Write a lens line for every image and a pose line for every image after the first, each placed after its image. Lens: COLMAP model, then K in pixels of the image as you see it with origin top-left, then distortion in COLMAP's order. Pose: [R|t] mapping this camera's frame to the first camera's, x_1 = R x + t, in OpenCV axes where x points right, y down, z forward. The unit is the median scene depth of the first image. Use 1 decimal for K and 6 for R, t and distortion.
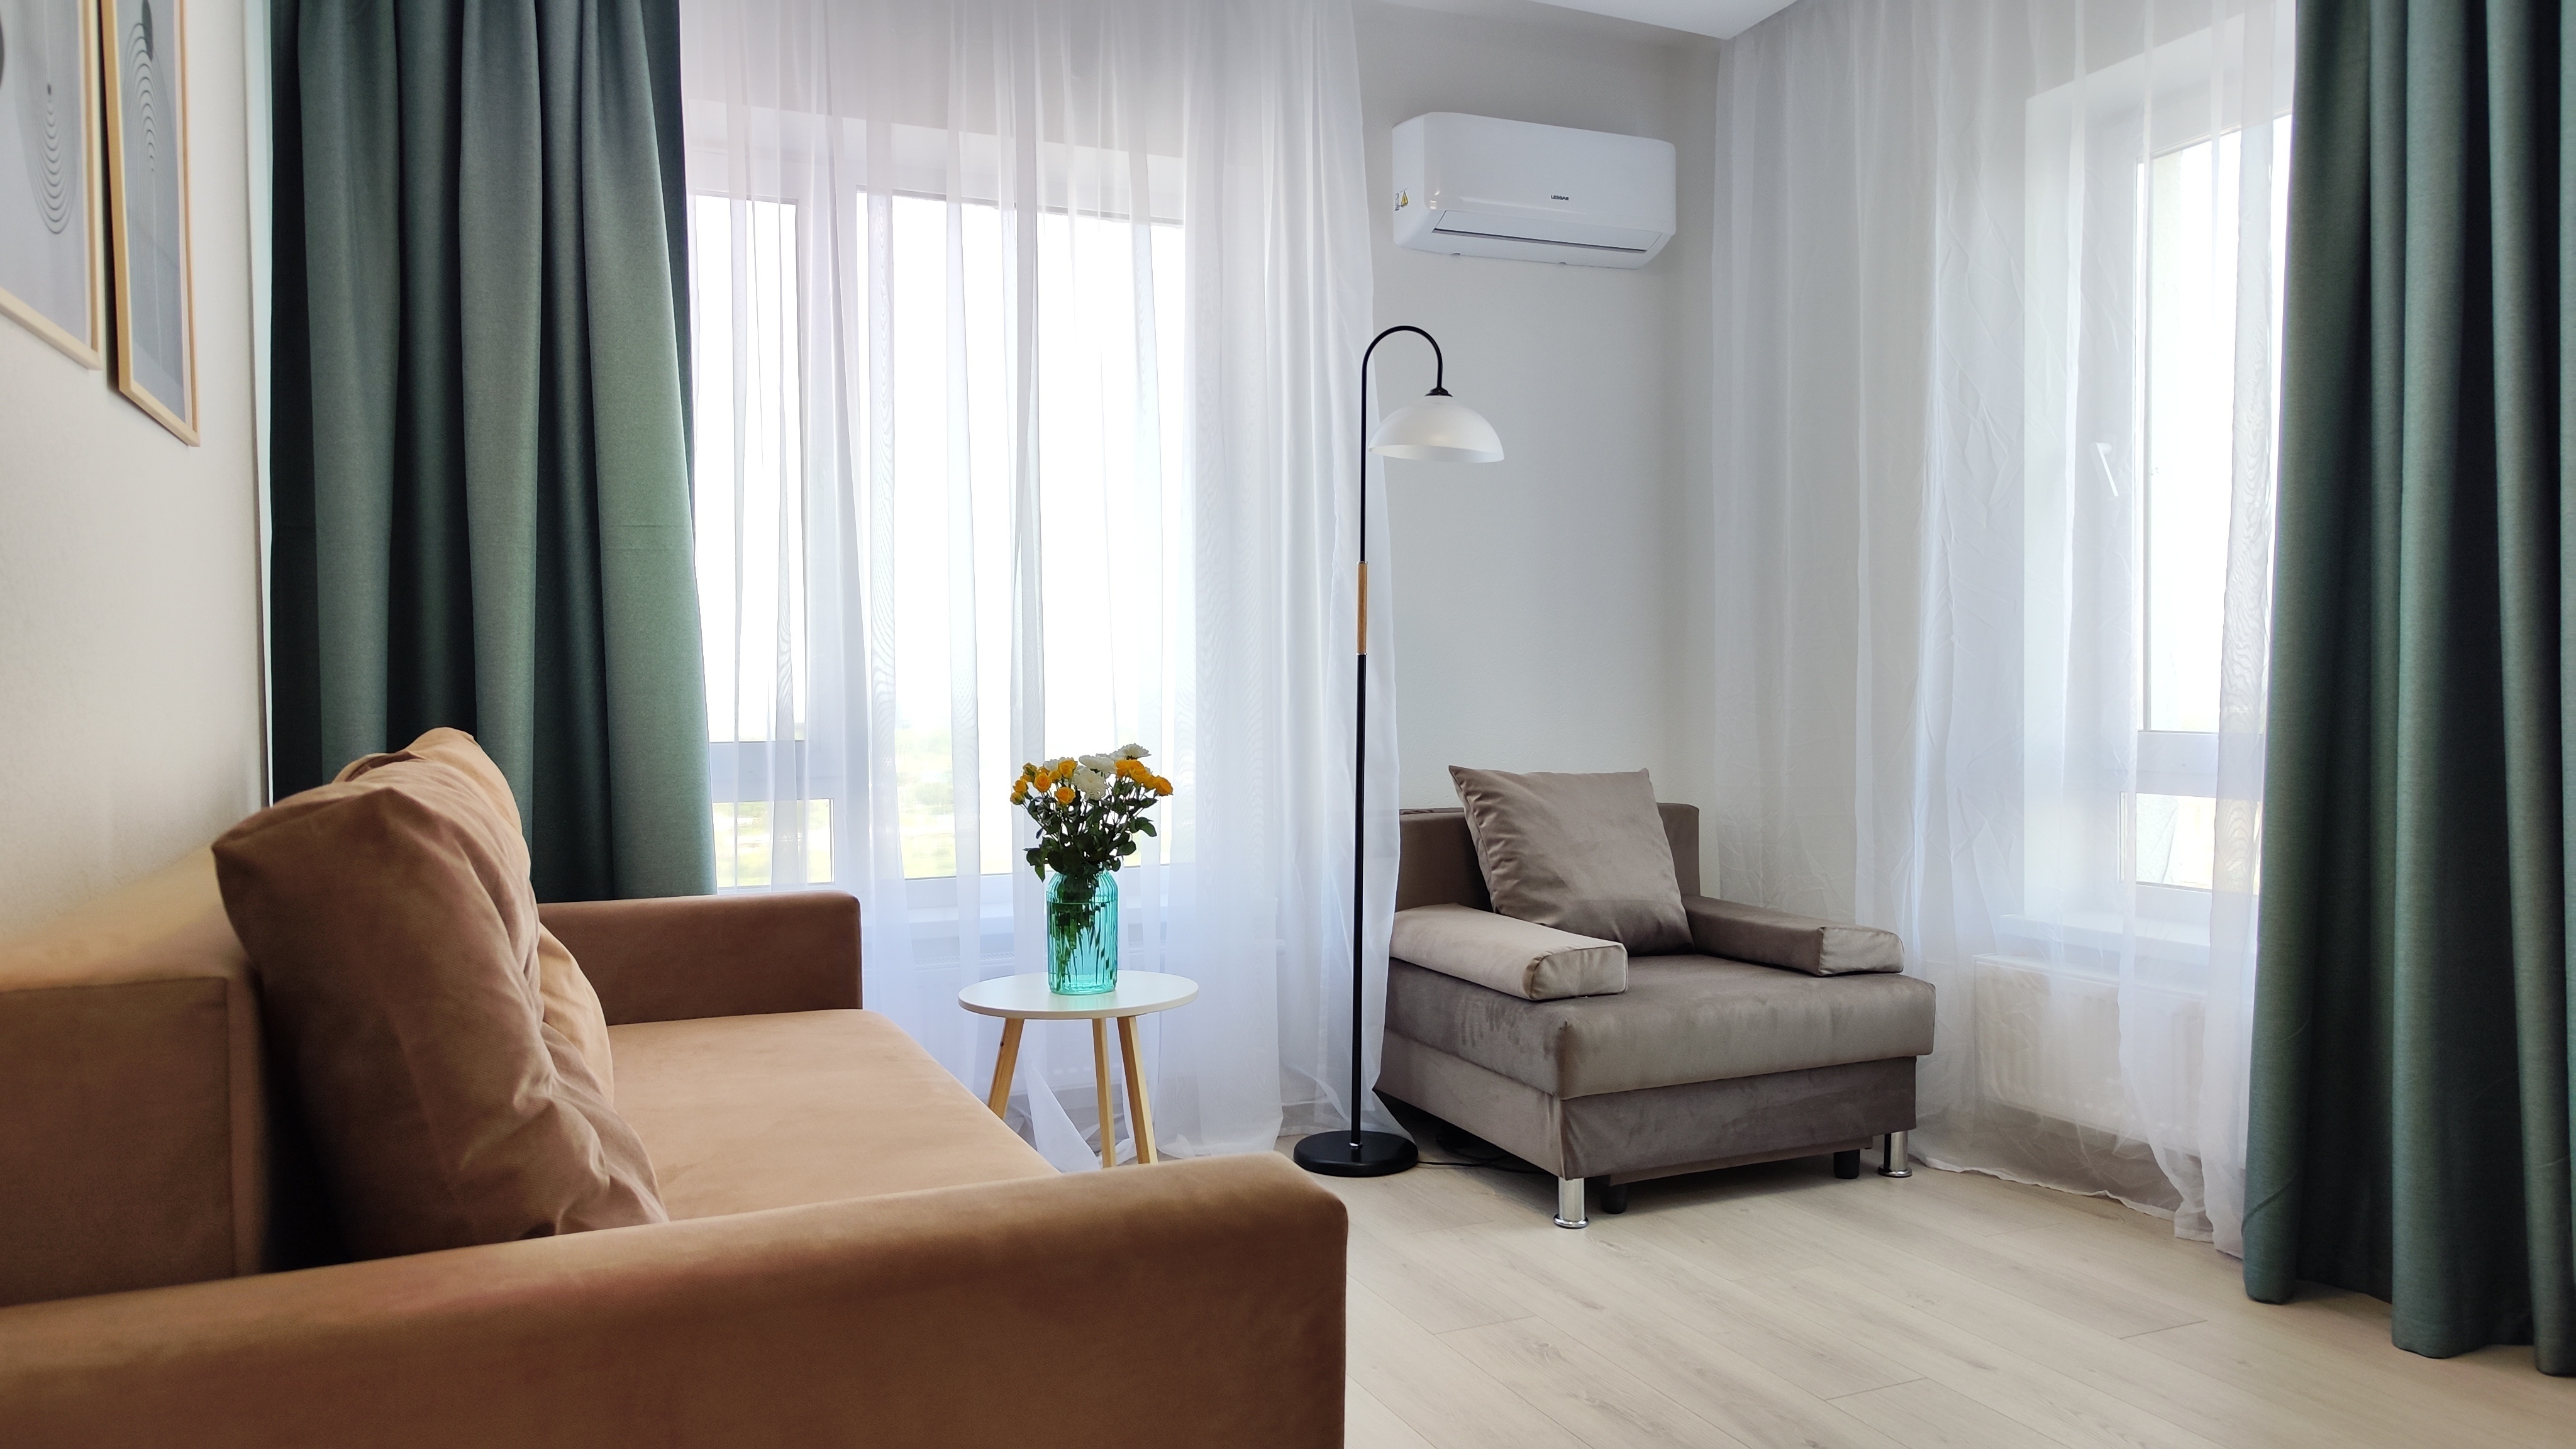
lens RADIAL K [[1707.6, 0, 1266.4], [0, 1707.6, 732.5], [0, 0, 1]] dist [0.077521, -0.113262]
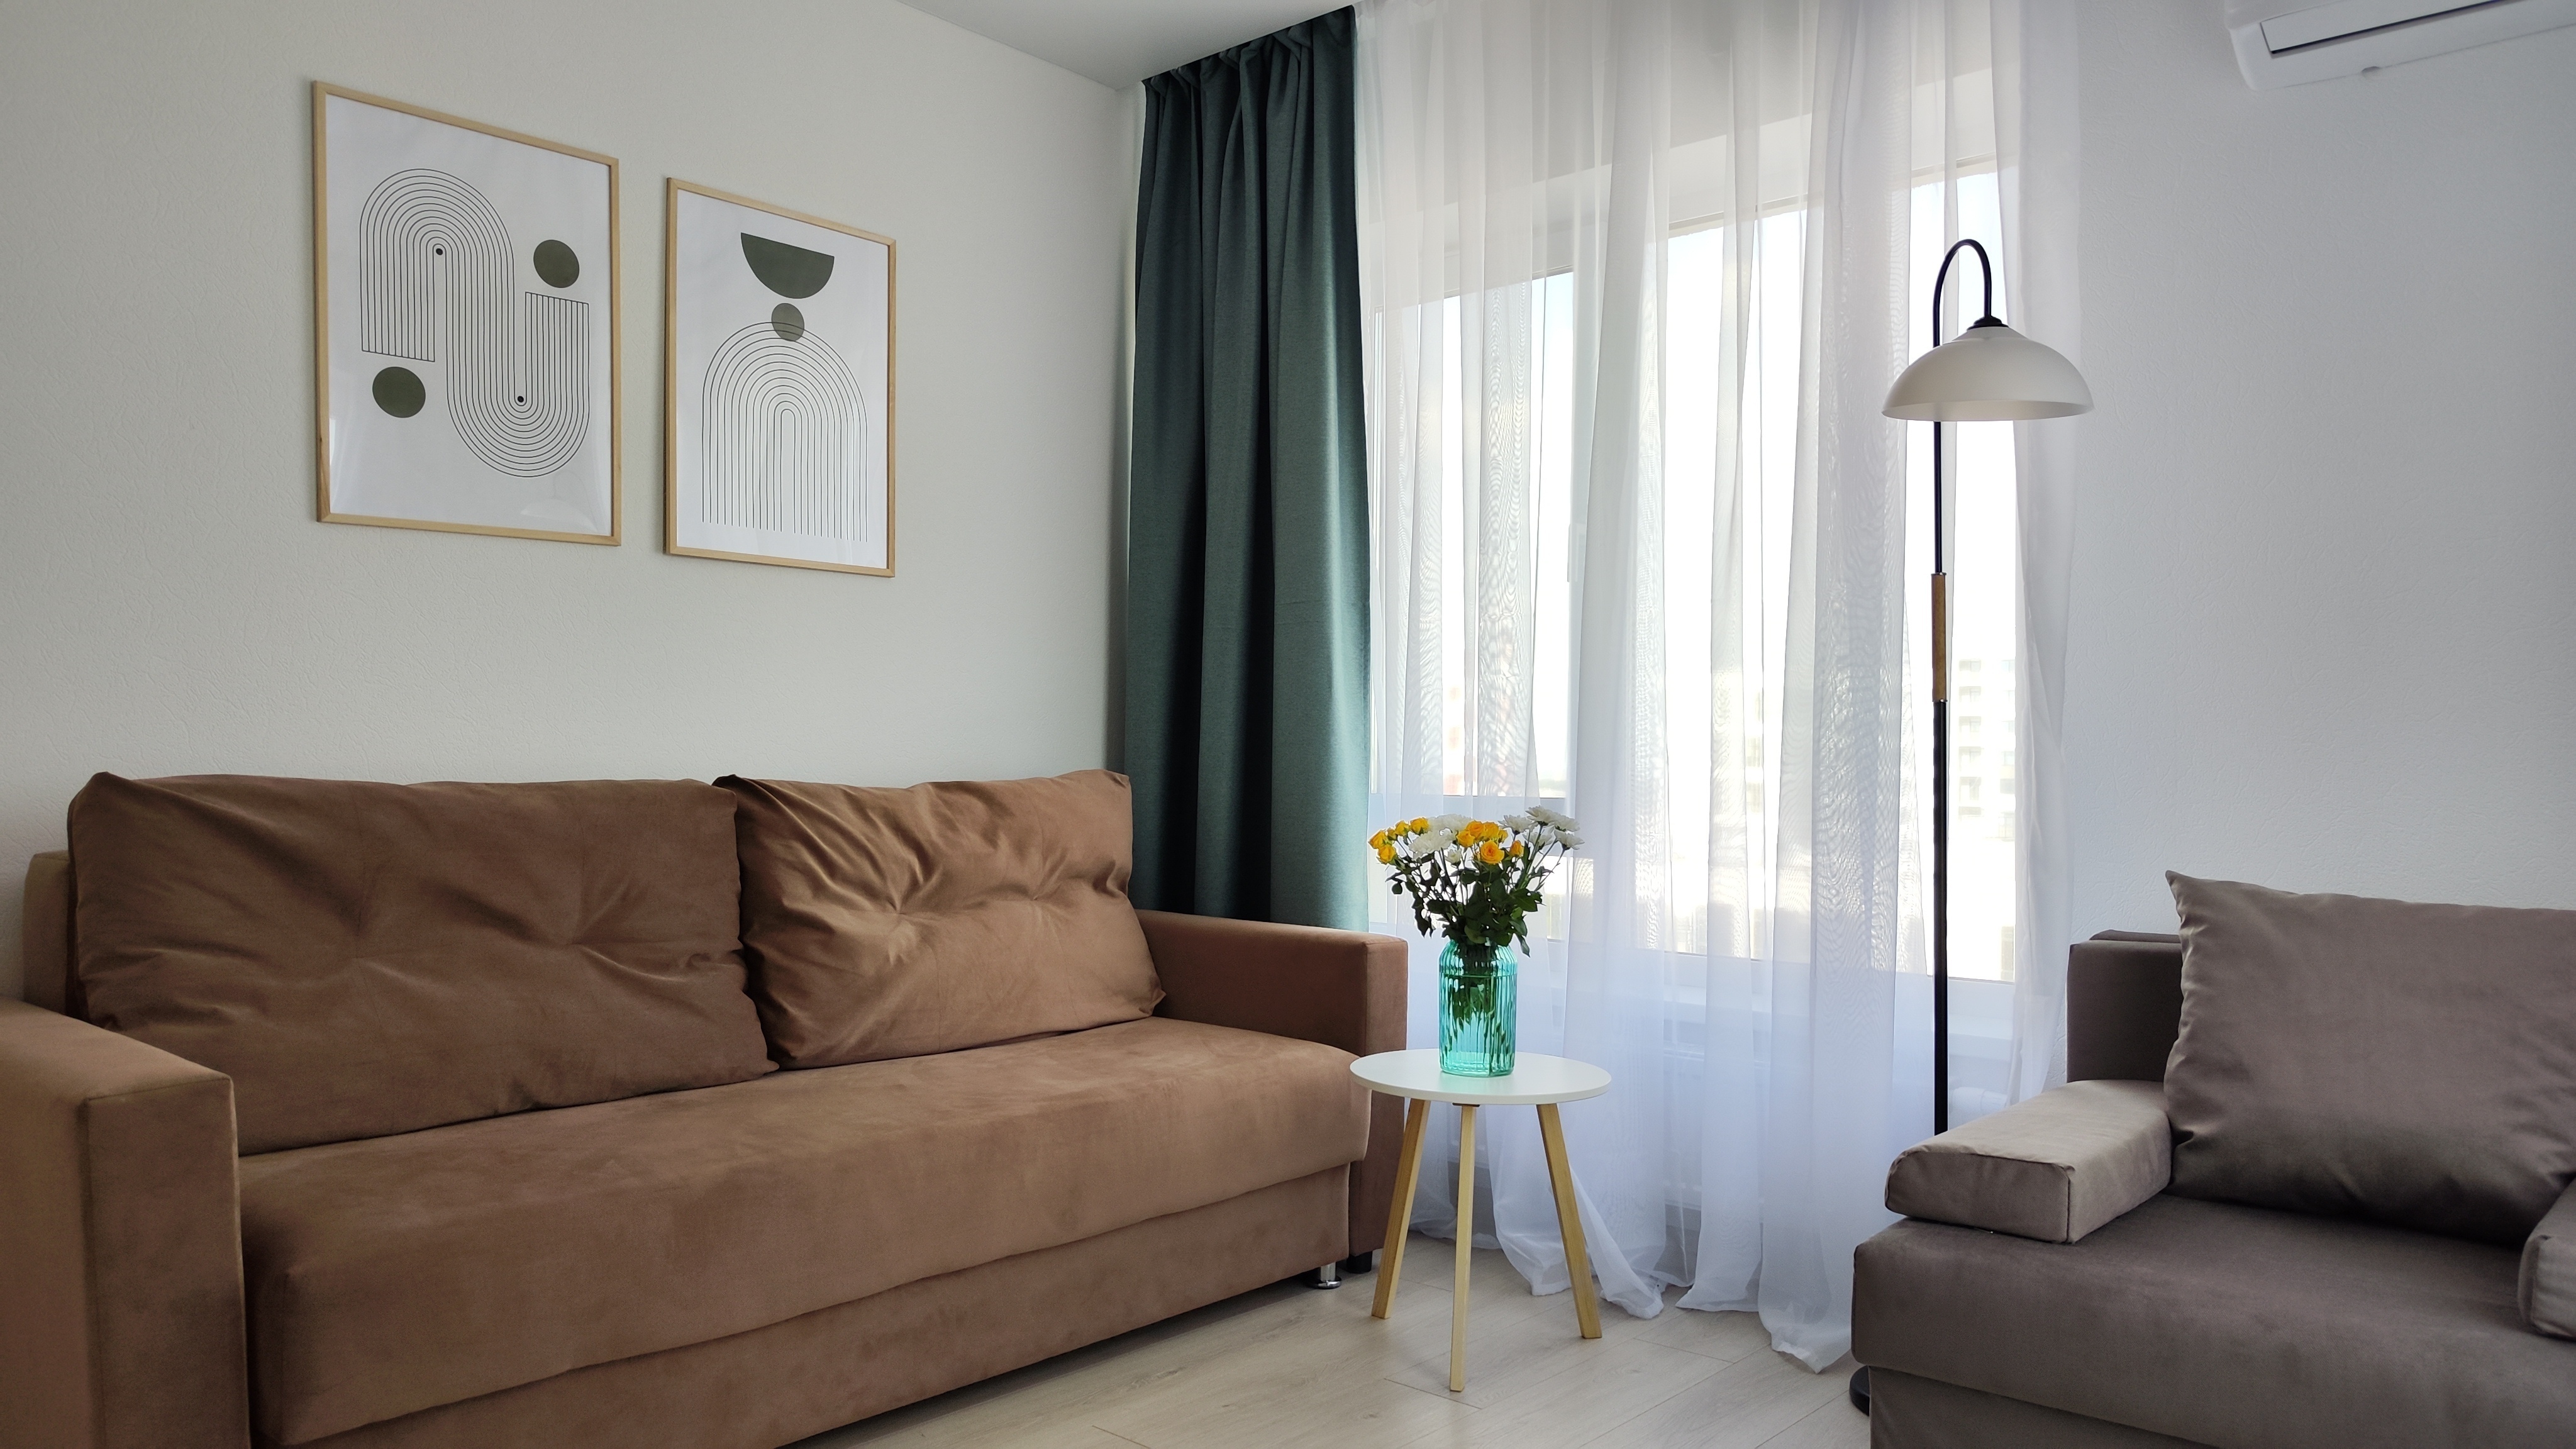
lens RADIAL K [[1693.0, 0, 1279.0], [0, 1693.0, 737.0], [0, 0, 1]] dist [0.047099, -0.064142]
pose [[0.433855, -0.003174, -0.900977, 0.603214], [-0.038596, 0.999010, -0.022104, -0.004849], [0.900156, 0.044364, 0.433303, 0.450677]]
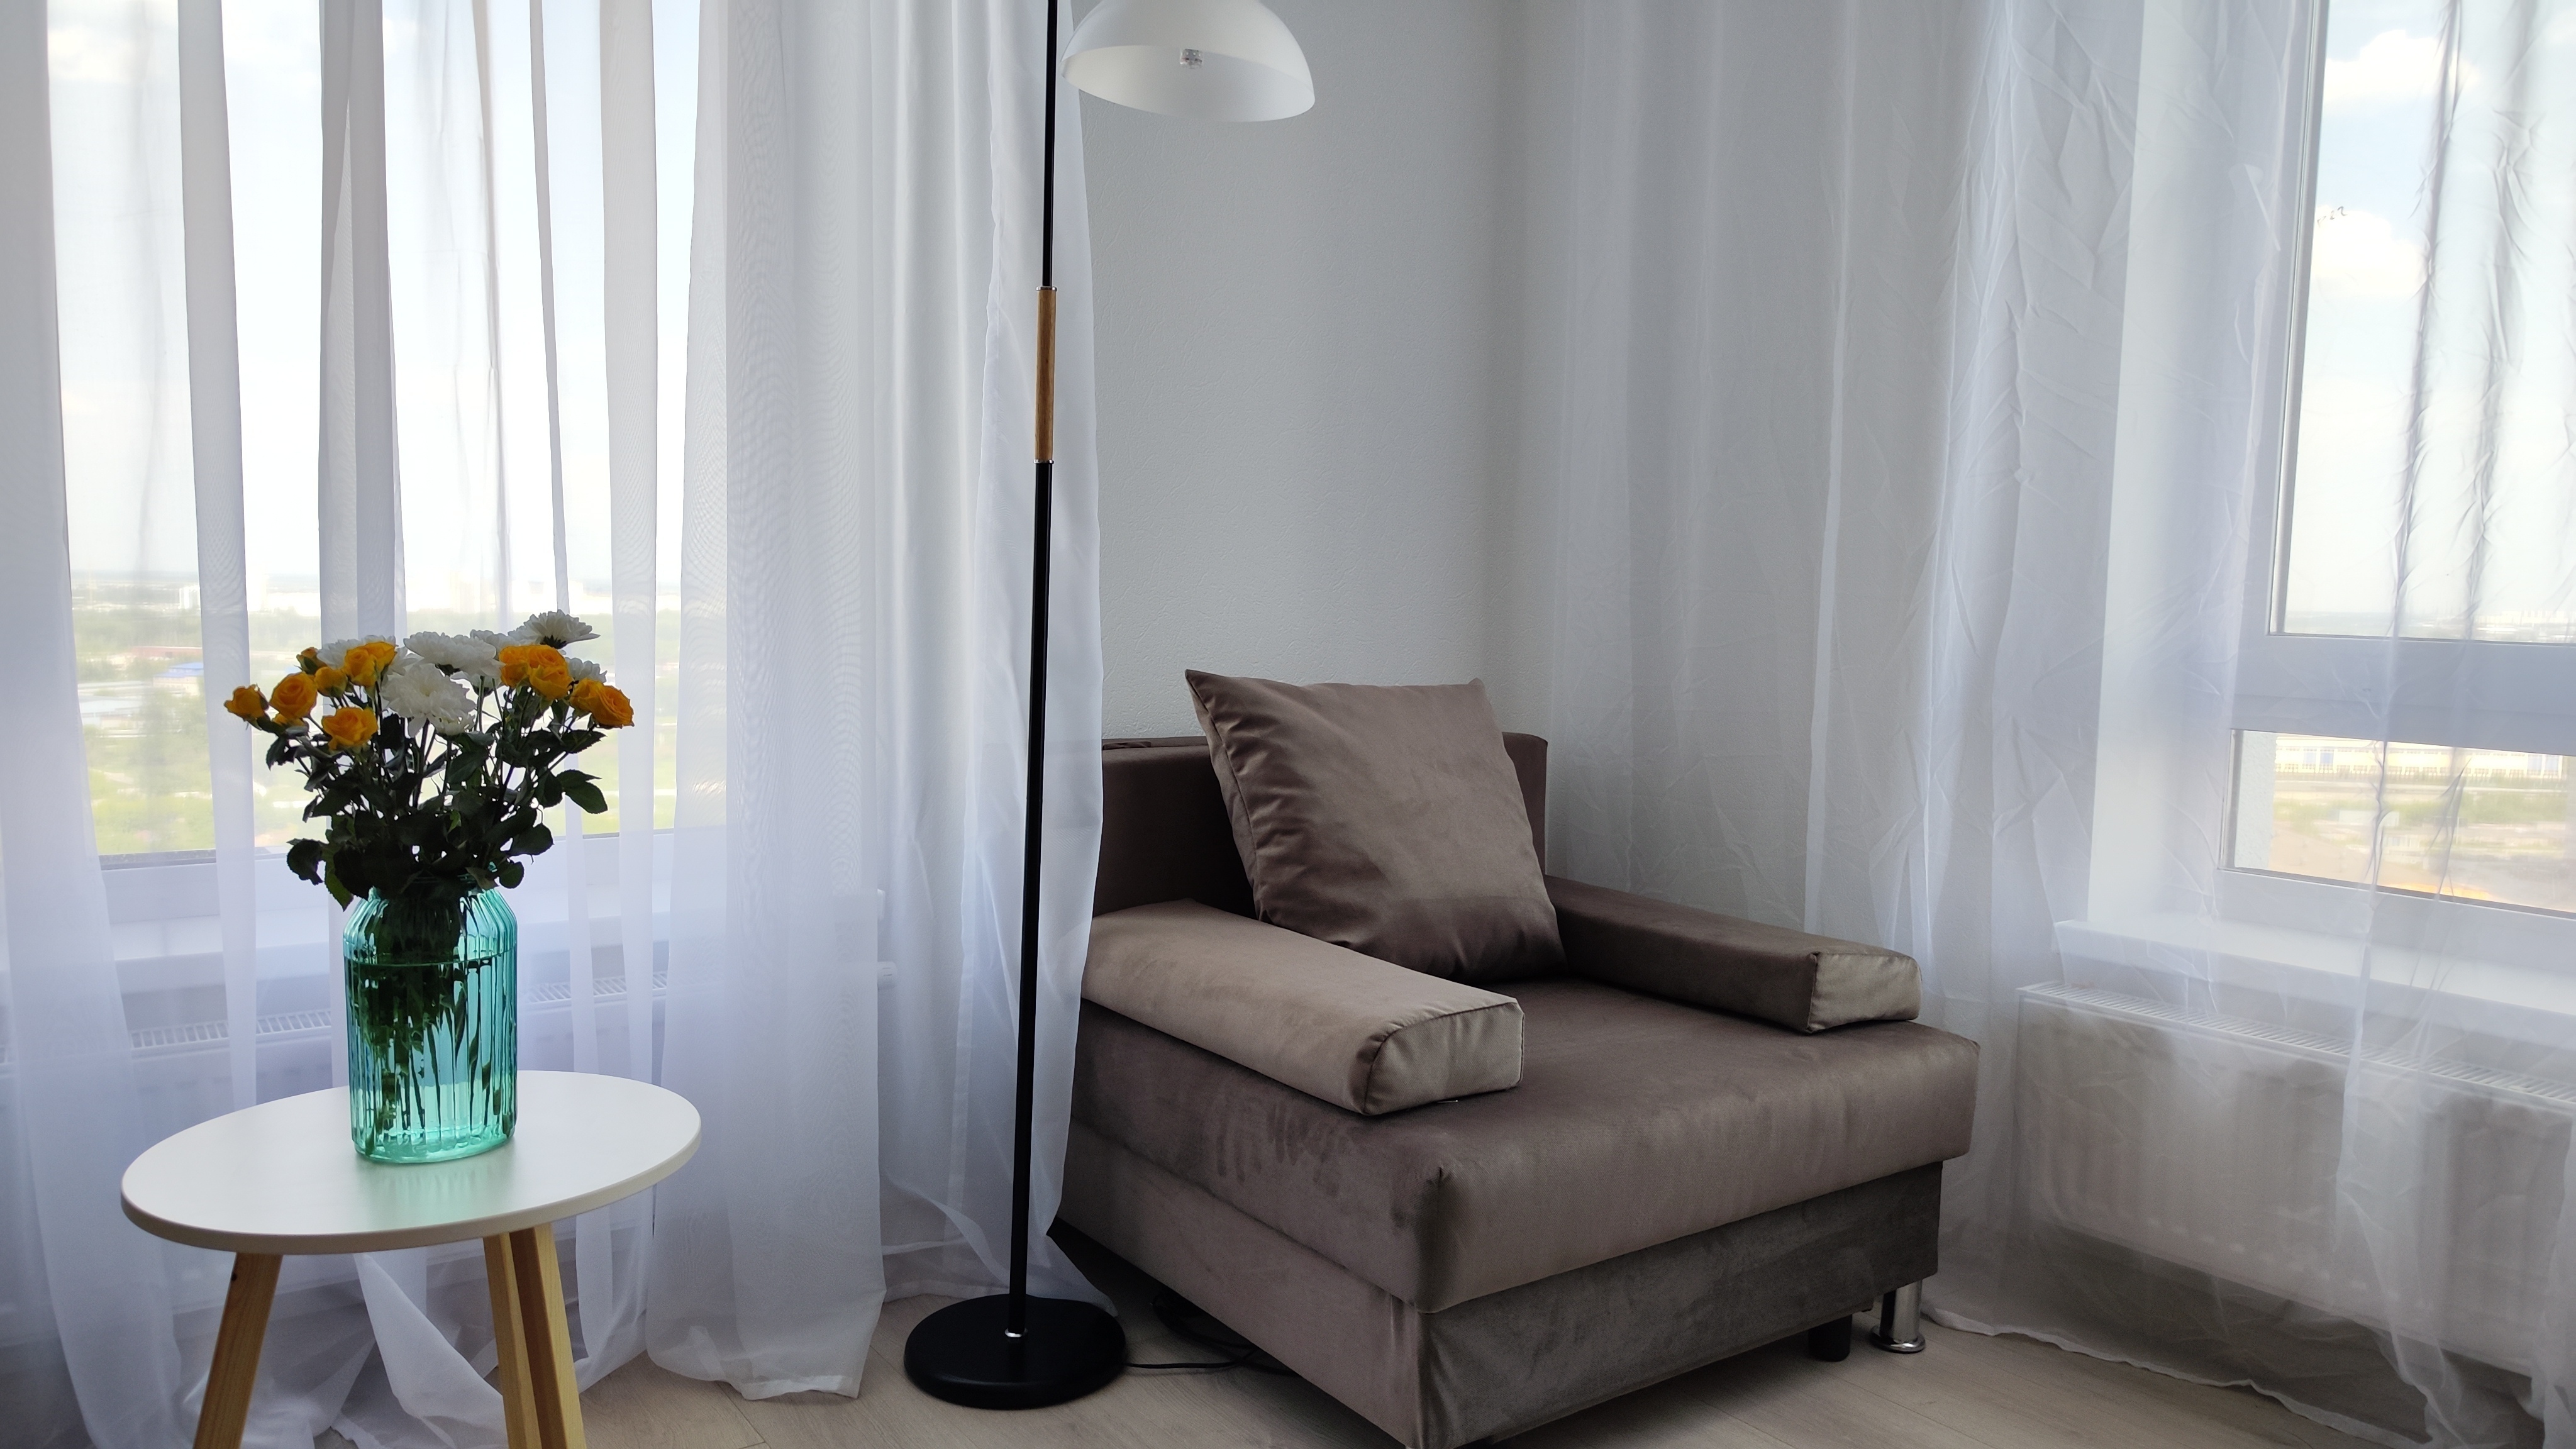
lens RADIAL K [[1707.6, 0, 1266.4], [0, 1707.6, 732.5], [0, 0, 1]] dist [0.077521, -0.113262]
pose [[0.977426, 0.010104, 0.211035, 0.011046], [-0.022460, 0.998165, 0.056233, 0.007965], [-0.210080, -0.059704, 0.975860, 0.458651]]
